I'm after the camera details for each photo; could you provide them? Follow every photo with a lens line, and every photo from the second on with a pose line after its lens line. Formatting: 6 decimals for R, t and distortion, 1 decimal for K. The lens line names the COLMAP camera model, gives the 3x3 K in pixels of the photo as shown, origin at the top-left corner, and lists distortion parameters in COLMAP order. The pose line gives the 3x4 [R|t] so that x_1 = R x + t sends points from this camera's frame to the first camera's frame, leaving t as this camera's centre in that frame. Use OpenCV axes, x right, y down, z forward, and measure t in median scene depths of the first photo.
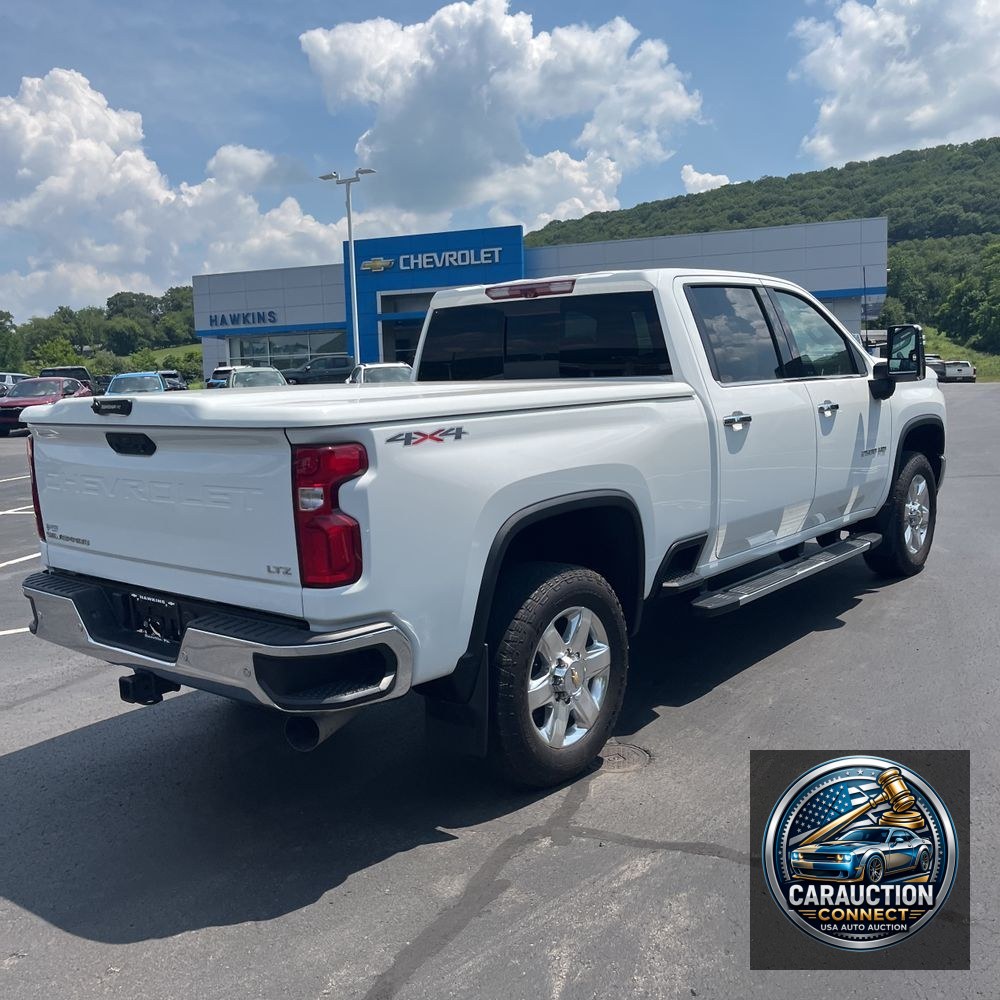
lens RADIAL K [[1006.2, 0, 500.0], [0, 1006.2, 500.0], [0, 0, 1]] dist [0.037195, 0.000200]
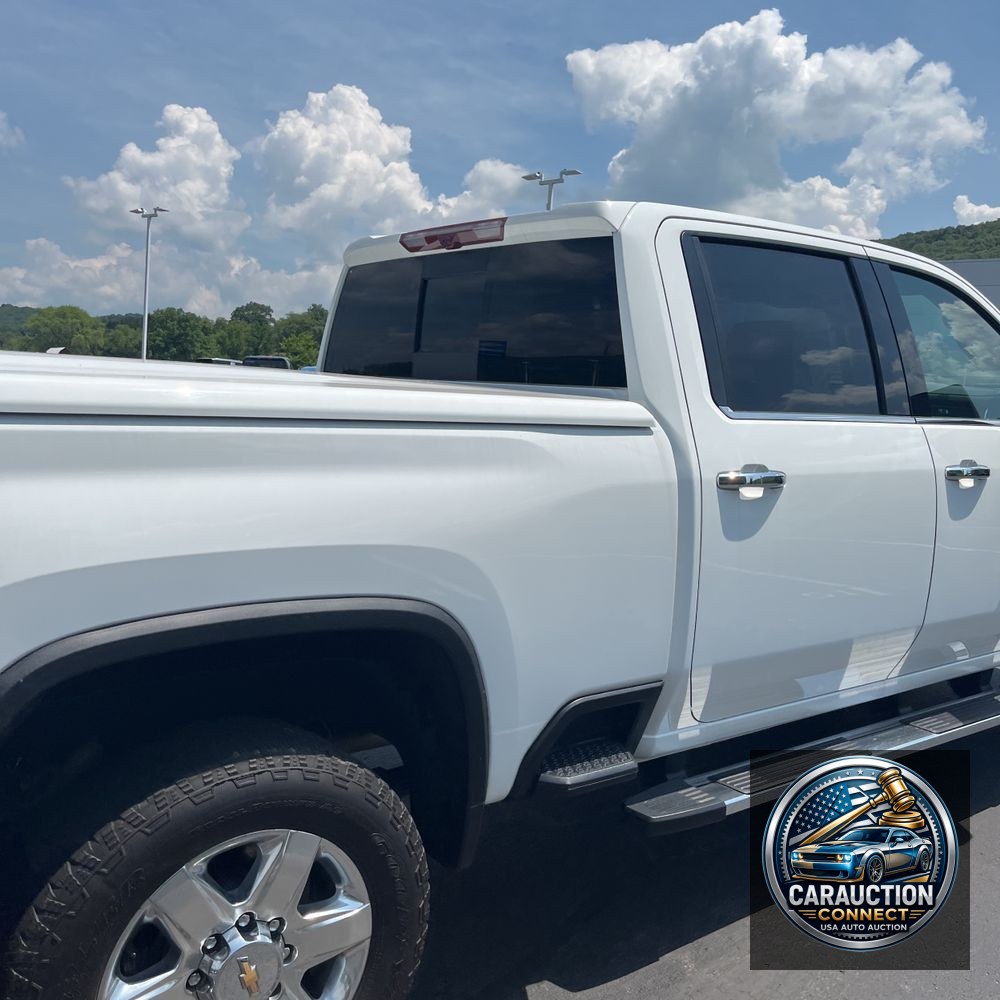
lens RADIAL K [[1006.2, 0, 500.0], [0, 1006.2, 500.0], [0, 0, 1]] dist [0.037195, 0.000200]
pose [[0.971793, 0.103445, -0.211937, 0.193435], [-0.106955, 0.994251, -0.005133, -0.045009], [0.210188, 0.027656, 0.977270, 0.382941]]
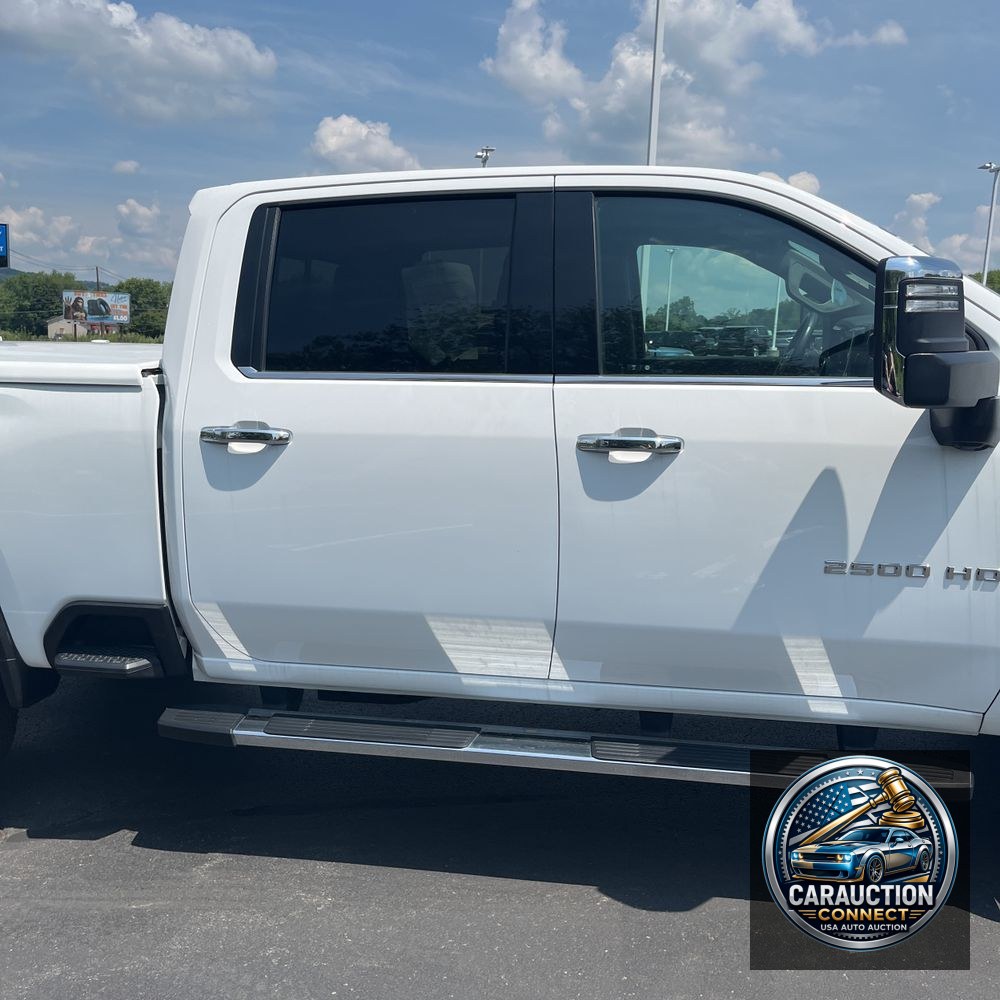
lens RADIAL K [[1026.9, 0, 506.3], [0, 1026.9, 470.7], [0, 0, 1]] dist [0.046910, -0.026352]
pose [[0.477508, 0.152297, -0.865327, 0.731931], [-0.130589, 0.986226, 0.101513, -0.123299], [0.868868, 0.064529, 0.490819, 0.740052]]
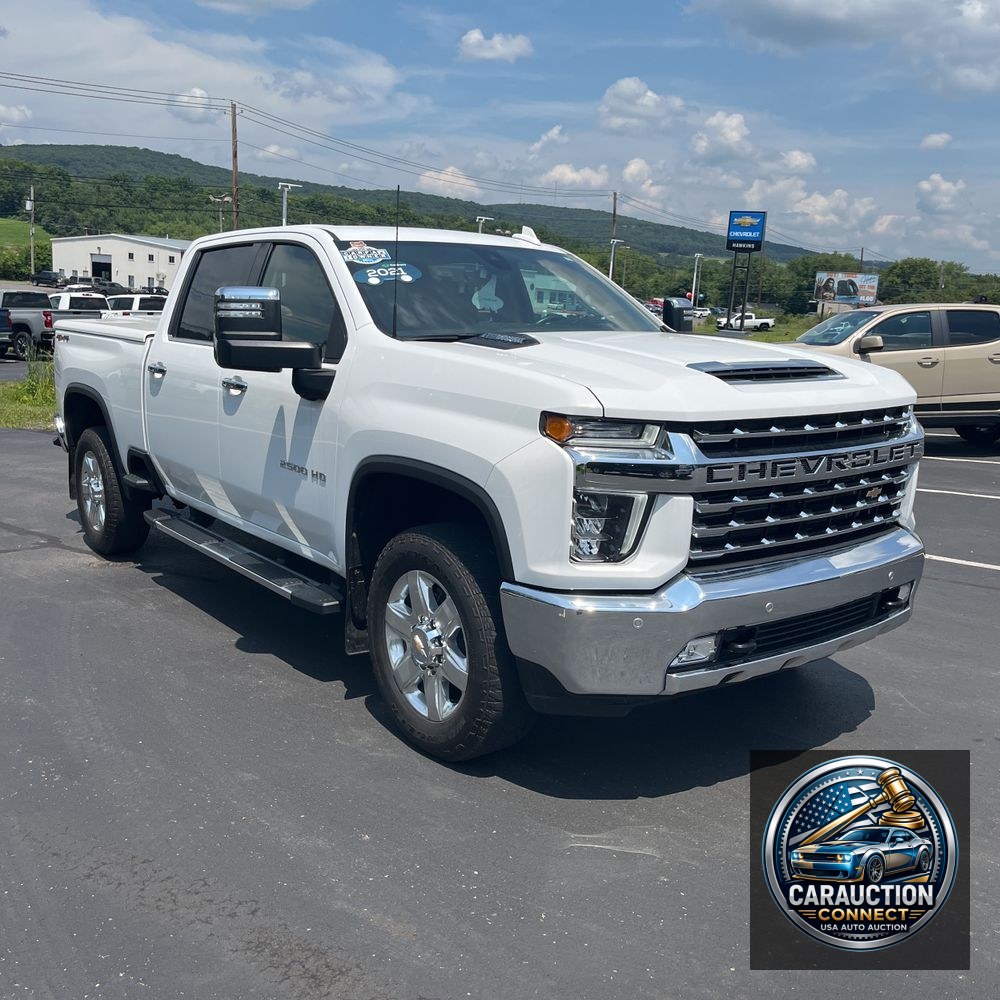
lens RADIAL K [[1044.7, 0, 530.2], [0, 1044.7, 476.9], [0, 0, 1]] dist [0.052502, -0.052028]
pose [[-0.217573, 0.190887, -0.957196, 1.159707], [-0.144706, 0.963543, 0.225045, -0.257920], [0.965258, 0.187476, -0.182018, 1.453983]]
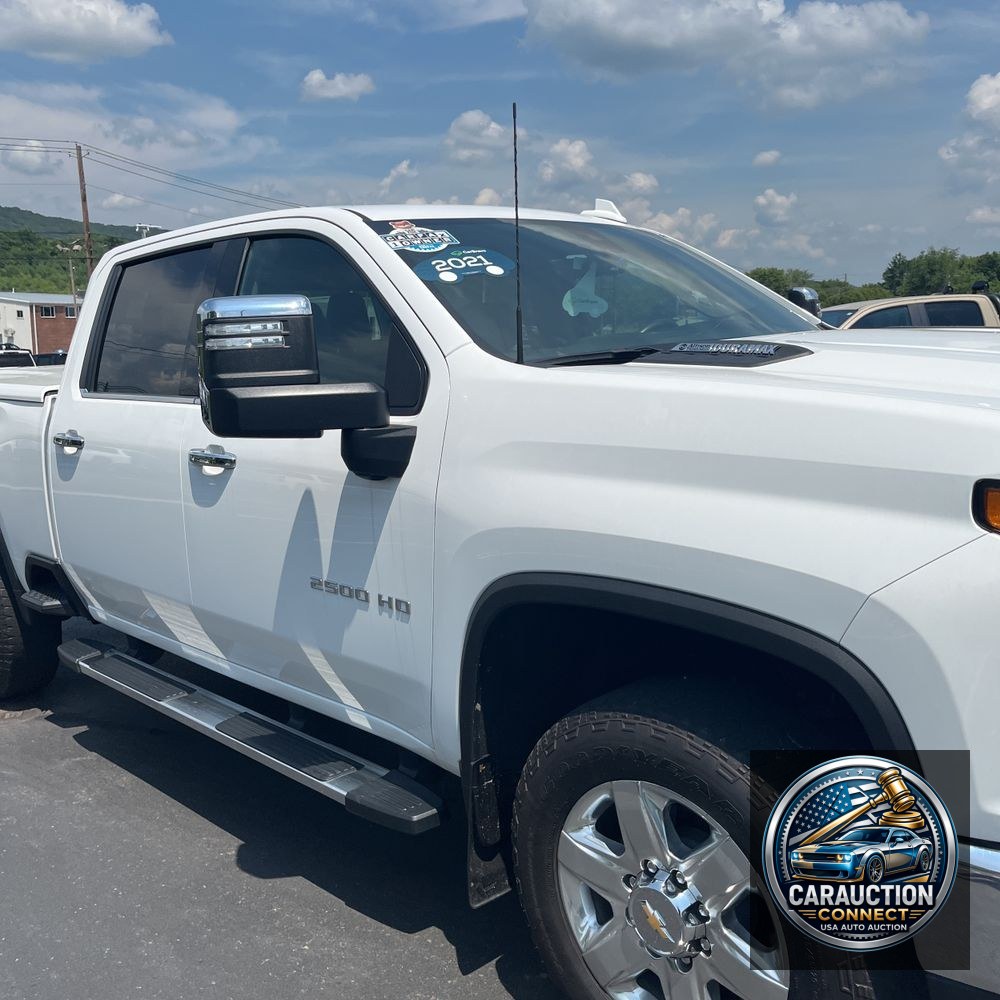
lens RADIAL K [[1026.9, 0, 506.3], [0, 1026.9, 470.7], [0, 0, 1]] dist [0.046910, -0.026352]
pose [[-0.103353, 0.174386, -0.979238, 0.873528], [-0.085911, 0.979266, 0.183459, -0.205449], [0.990928, 0.103088, -0.086228, 1.238748]]
